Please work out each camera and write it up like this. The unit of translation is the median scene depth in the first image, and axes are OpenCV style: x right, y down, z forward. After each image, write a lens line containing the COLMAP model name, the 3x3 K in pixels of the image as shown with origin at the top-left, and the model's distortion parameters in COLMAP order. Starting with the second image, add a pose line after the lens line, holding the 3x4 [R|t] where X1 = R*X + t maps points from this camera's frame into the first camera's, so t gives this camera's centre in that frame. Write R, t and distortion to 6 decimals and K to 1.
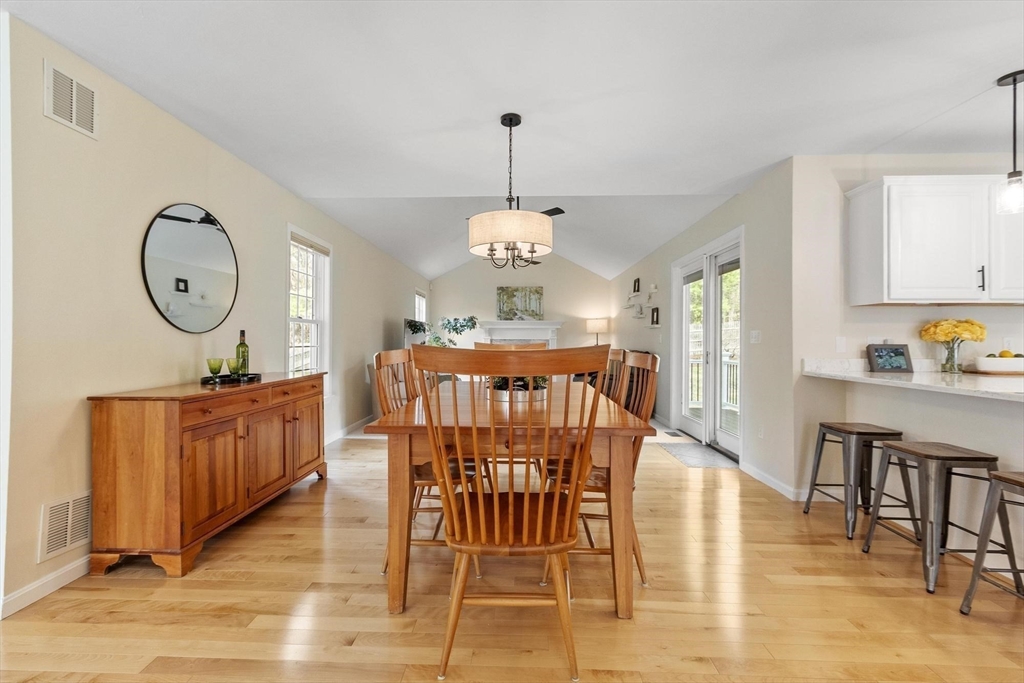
lens RADIAL K [[457.3, 0, 504.6], [0, 457.3, 338.7], [0, 0, 1]] dist [-0.002124, 0.000311]
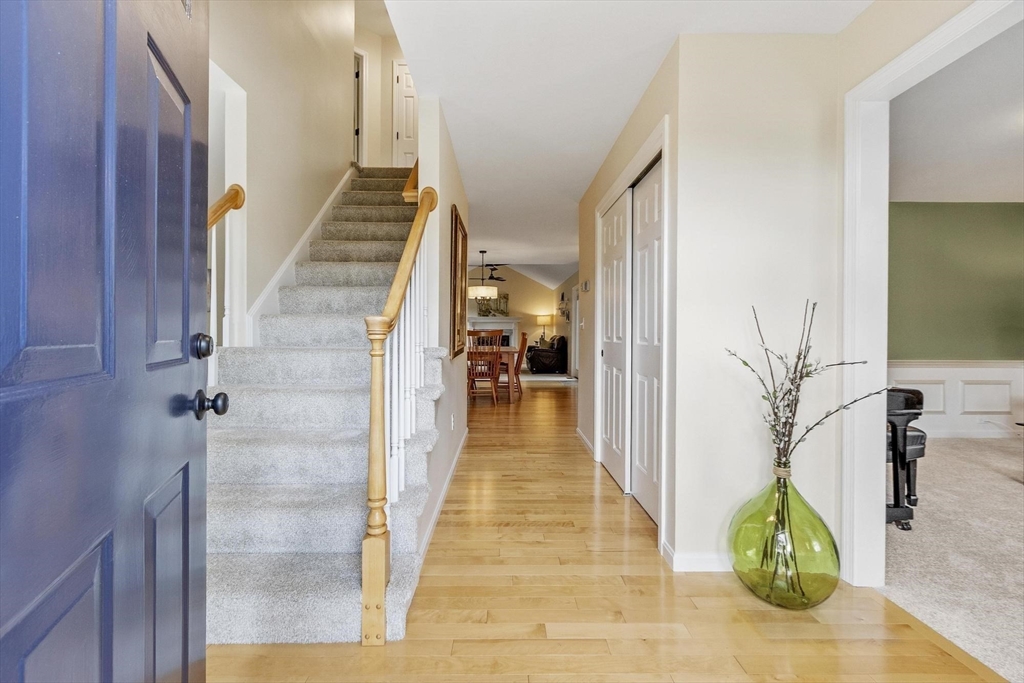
lens RADIAL K [[457.3, 0, 512.8], [0, 457.3, 335.5], [0, 0, 1]] dist [-0.002124, 0.000311]
pose [[0.998180, 0.001503, 0.060281, 0.007686], [-0.002207, 0.999930, 0.011629, 0.004424], [-0.060259, -0.011741, 0.998114, -0.515396]]
